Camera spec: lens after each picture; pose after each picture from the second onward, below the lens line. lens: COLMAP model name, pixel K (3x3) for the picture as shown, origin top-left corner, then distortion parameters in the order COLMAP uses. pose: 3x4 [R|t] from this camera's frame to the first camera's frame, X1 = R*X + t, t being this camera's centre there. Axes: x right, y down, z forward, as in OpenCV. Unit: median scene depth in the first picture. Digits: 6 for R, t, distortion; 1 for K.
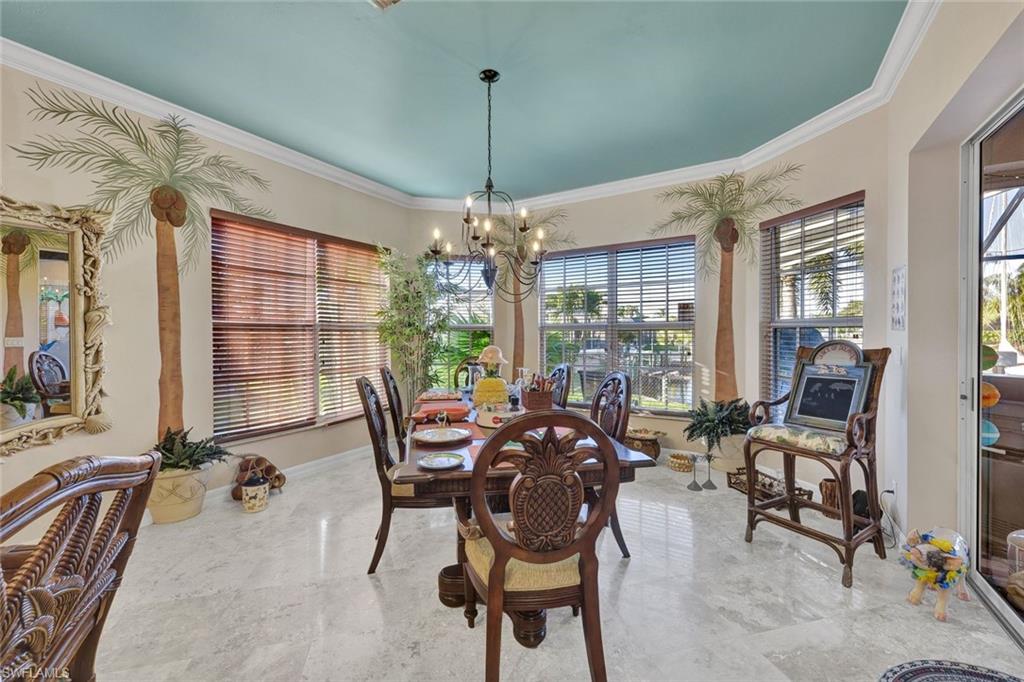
lens RADIAL K [[409.8, 0, 511.0], [0, 409.8, 340.6], [0, 0, 1]] dist [-0.000569, 0.000699]
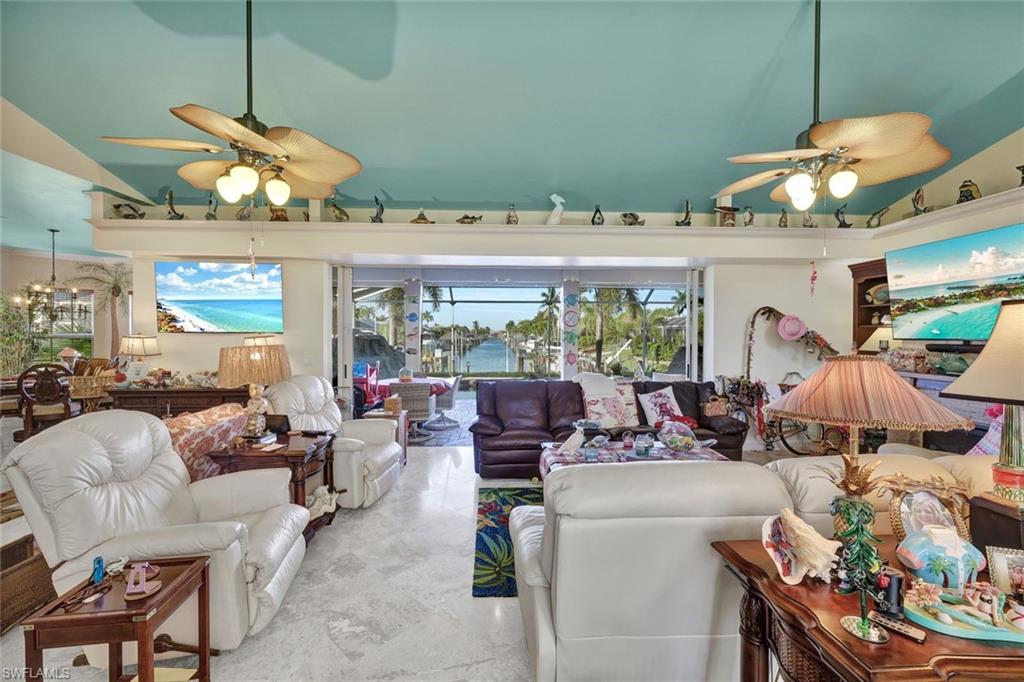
lens RADIAL K [[420.2, 0, 510.4], [0, 420.2, 339.5], [0, 0, 1]] dist [-0.001494, -0.000168]
pose [[0.830069, 0.001749, 0.557658, 0.632968], [0.000321, 0.999993, -0.003614, -0.019392], [-0.557660, 0.003179, 0.830063, -1.979309]]
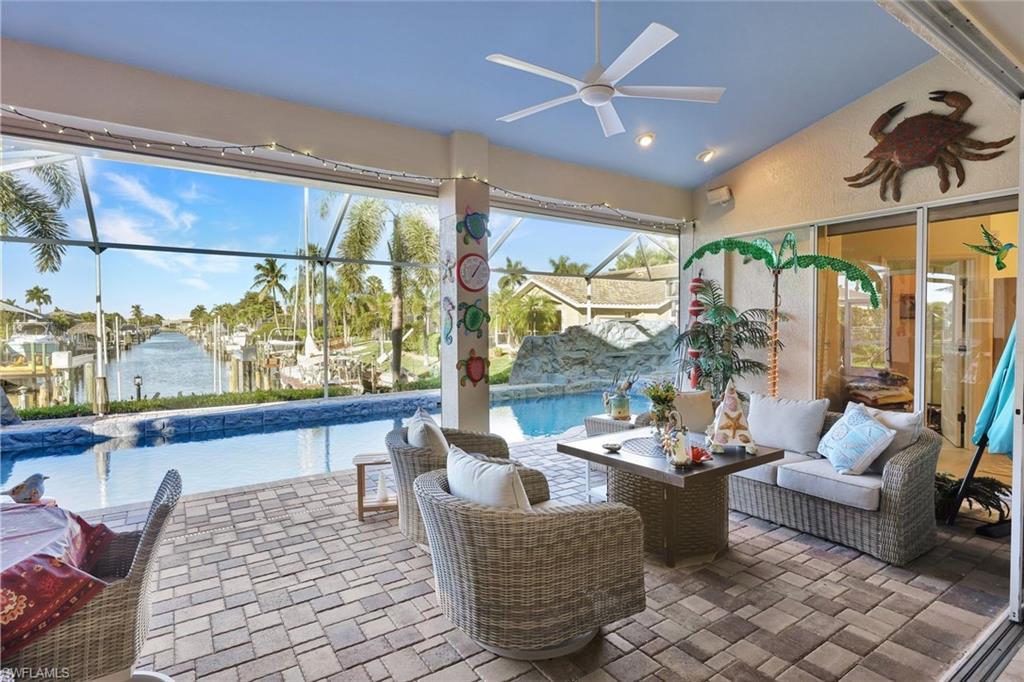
lens RADIAL K [[512.2, 0, 512.0], [0, 512.2, 341.0], [0, 0, 1]] dist [-0.001569, -0.000946]
pose [[0.415255, -0.025306, 0.909353, 1.282487], [0.014742, 0.999669, 0.021088, -0.008271], [-0.909586, 0.004649, 0.415490, -0.577478]]
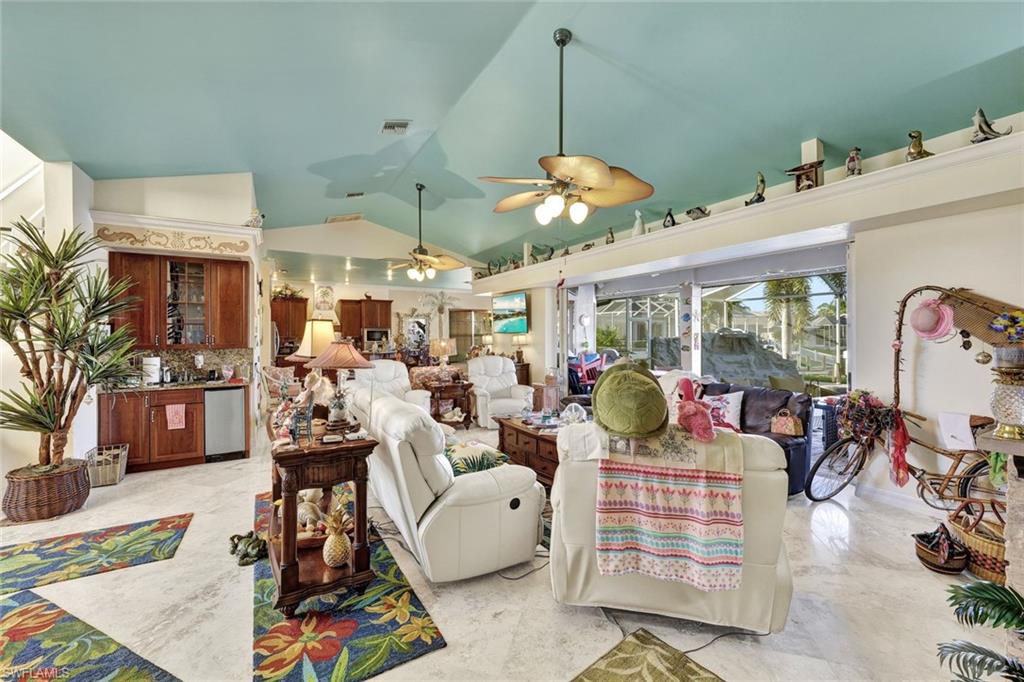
lens RADIAL K [[412.1, 0, 508.4], [0, 412.1, 337.1], [0, 0, 1]] dist [0.000257, -0.000088]
pose [[0.877126, 0.005820, -0.480224, 1.933615], [-0.007443, 0.999971, -0.001475, -0.019252], [0.480202, 0.004867, 0.877145, -2.537058]]
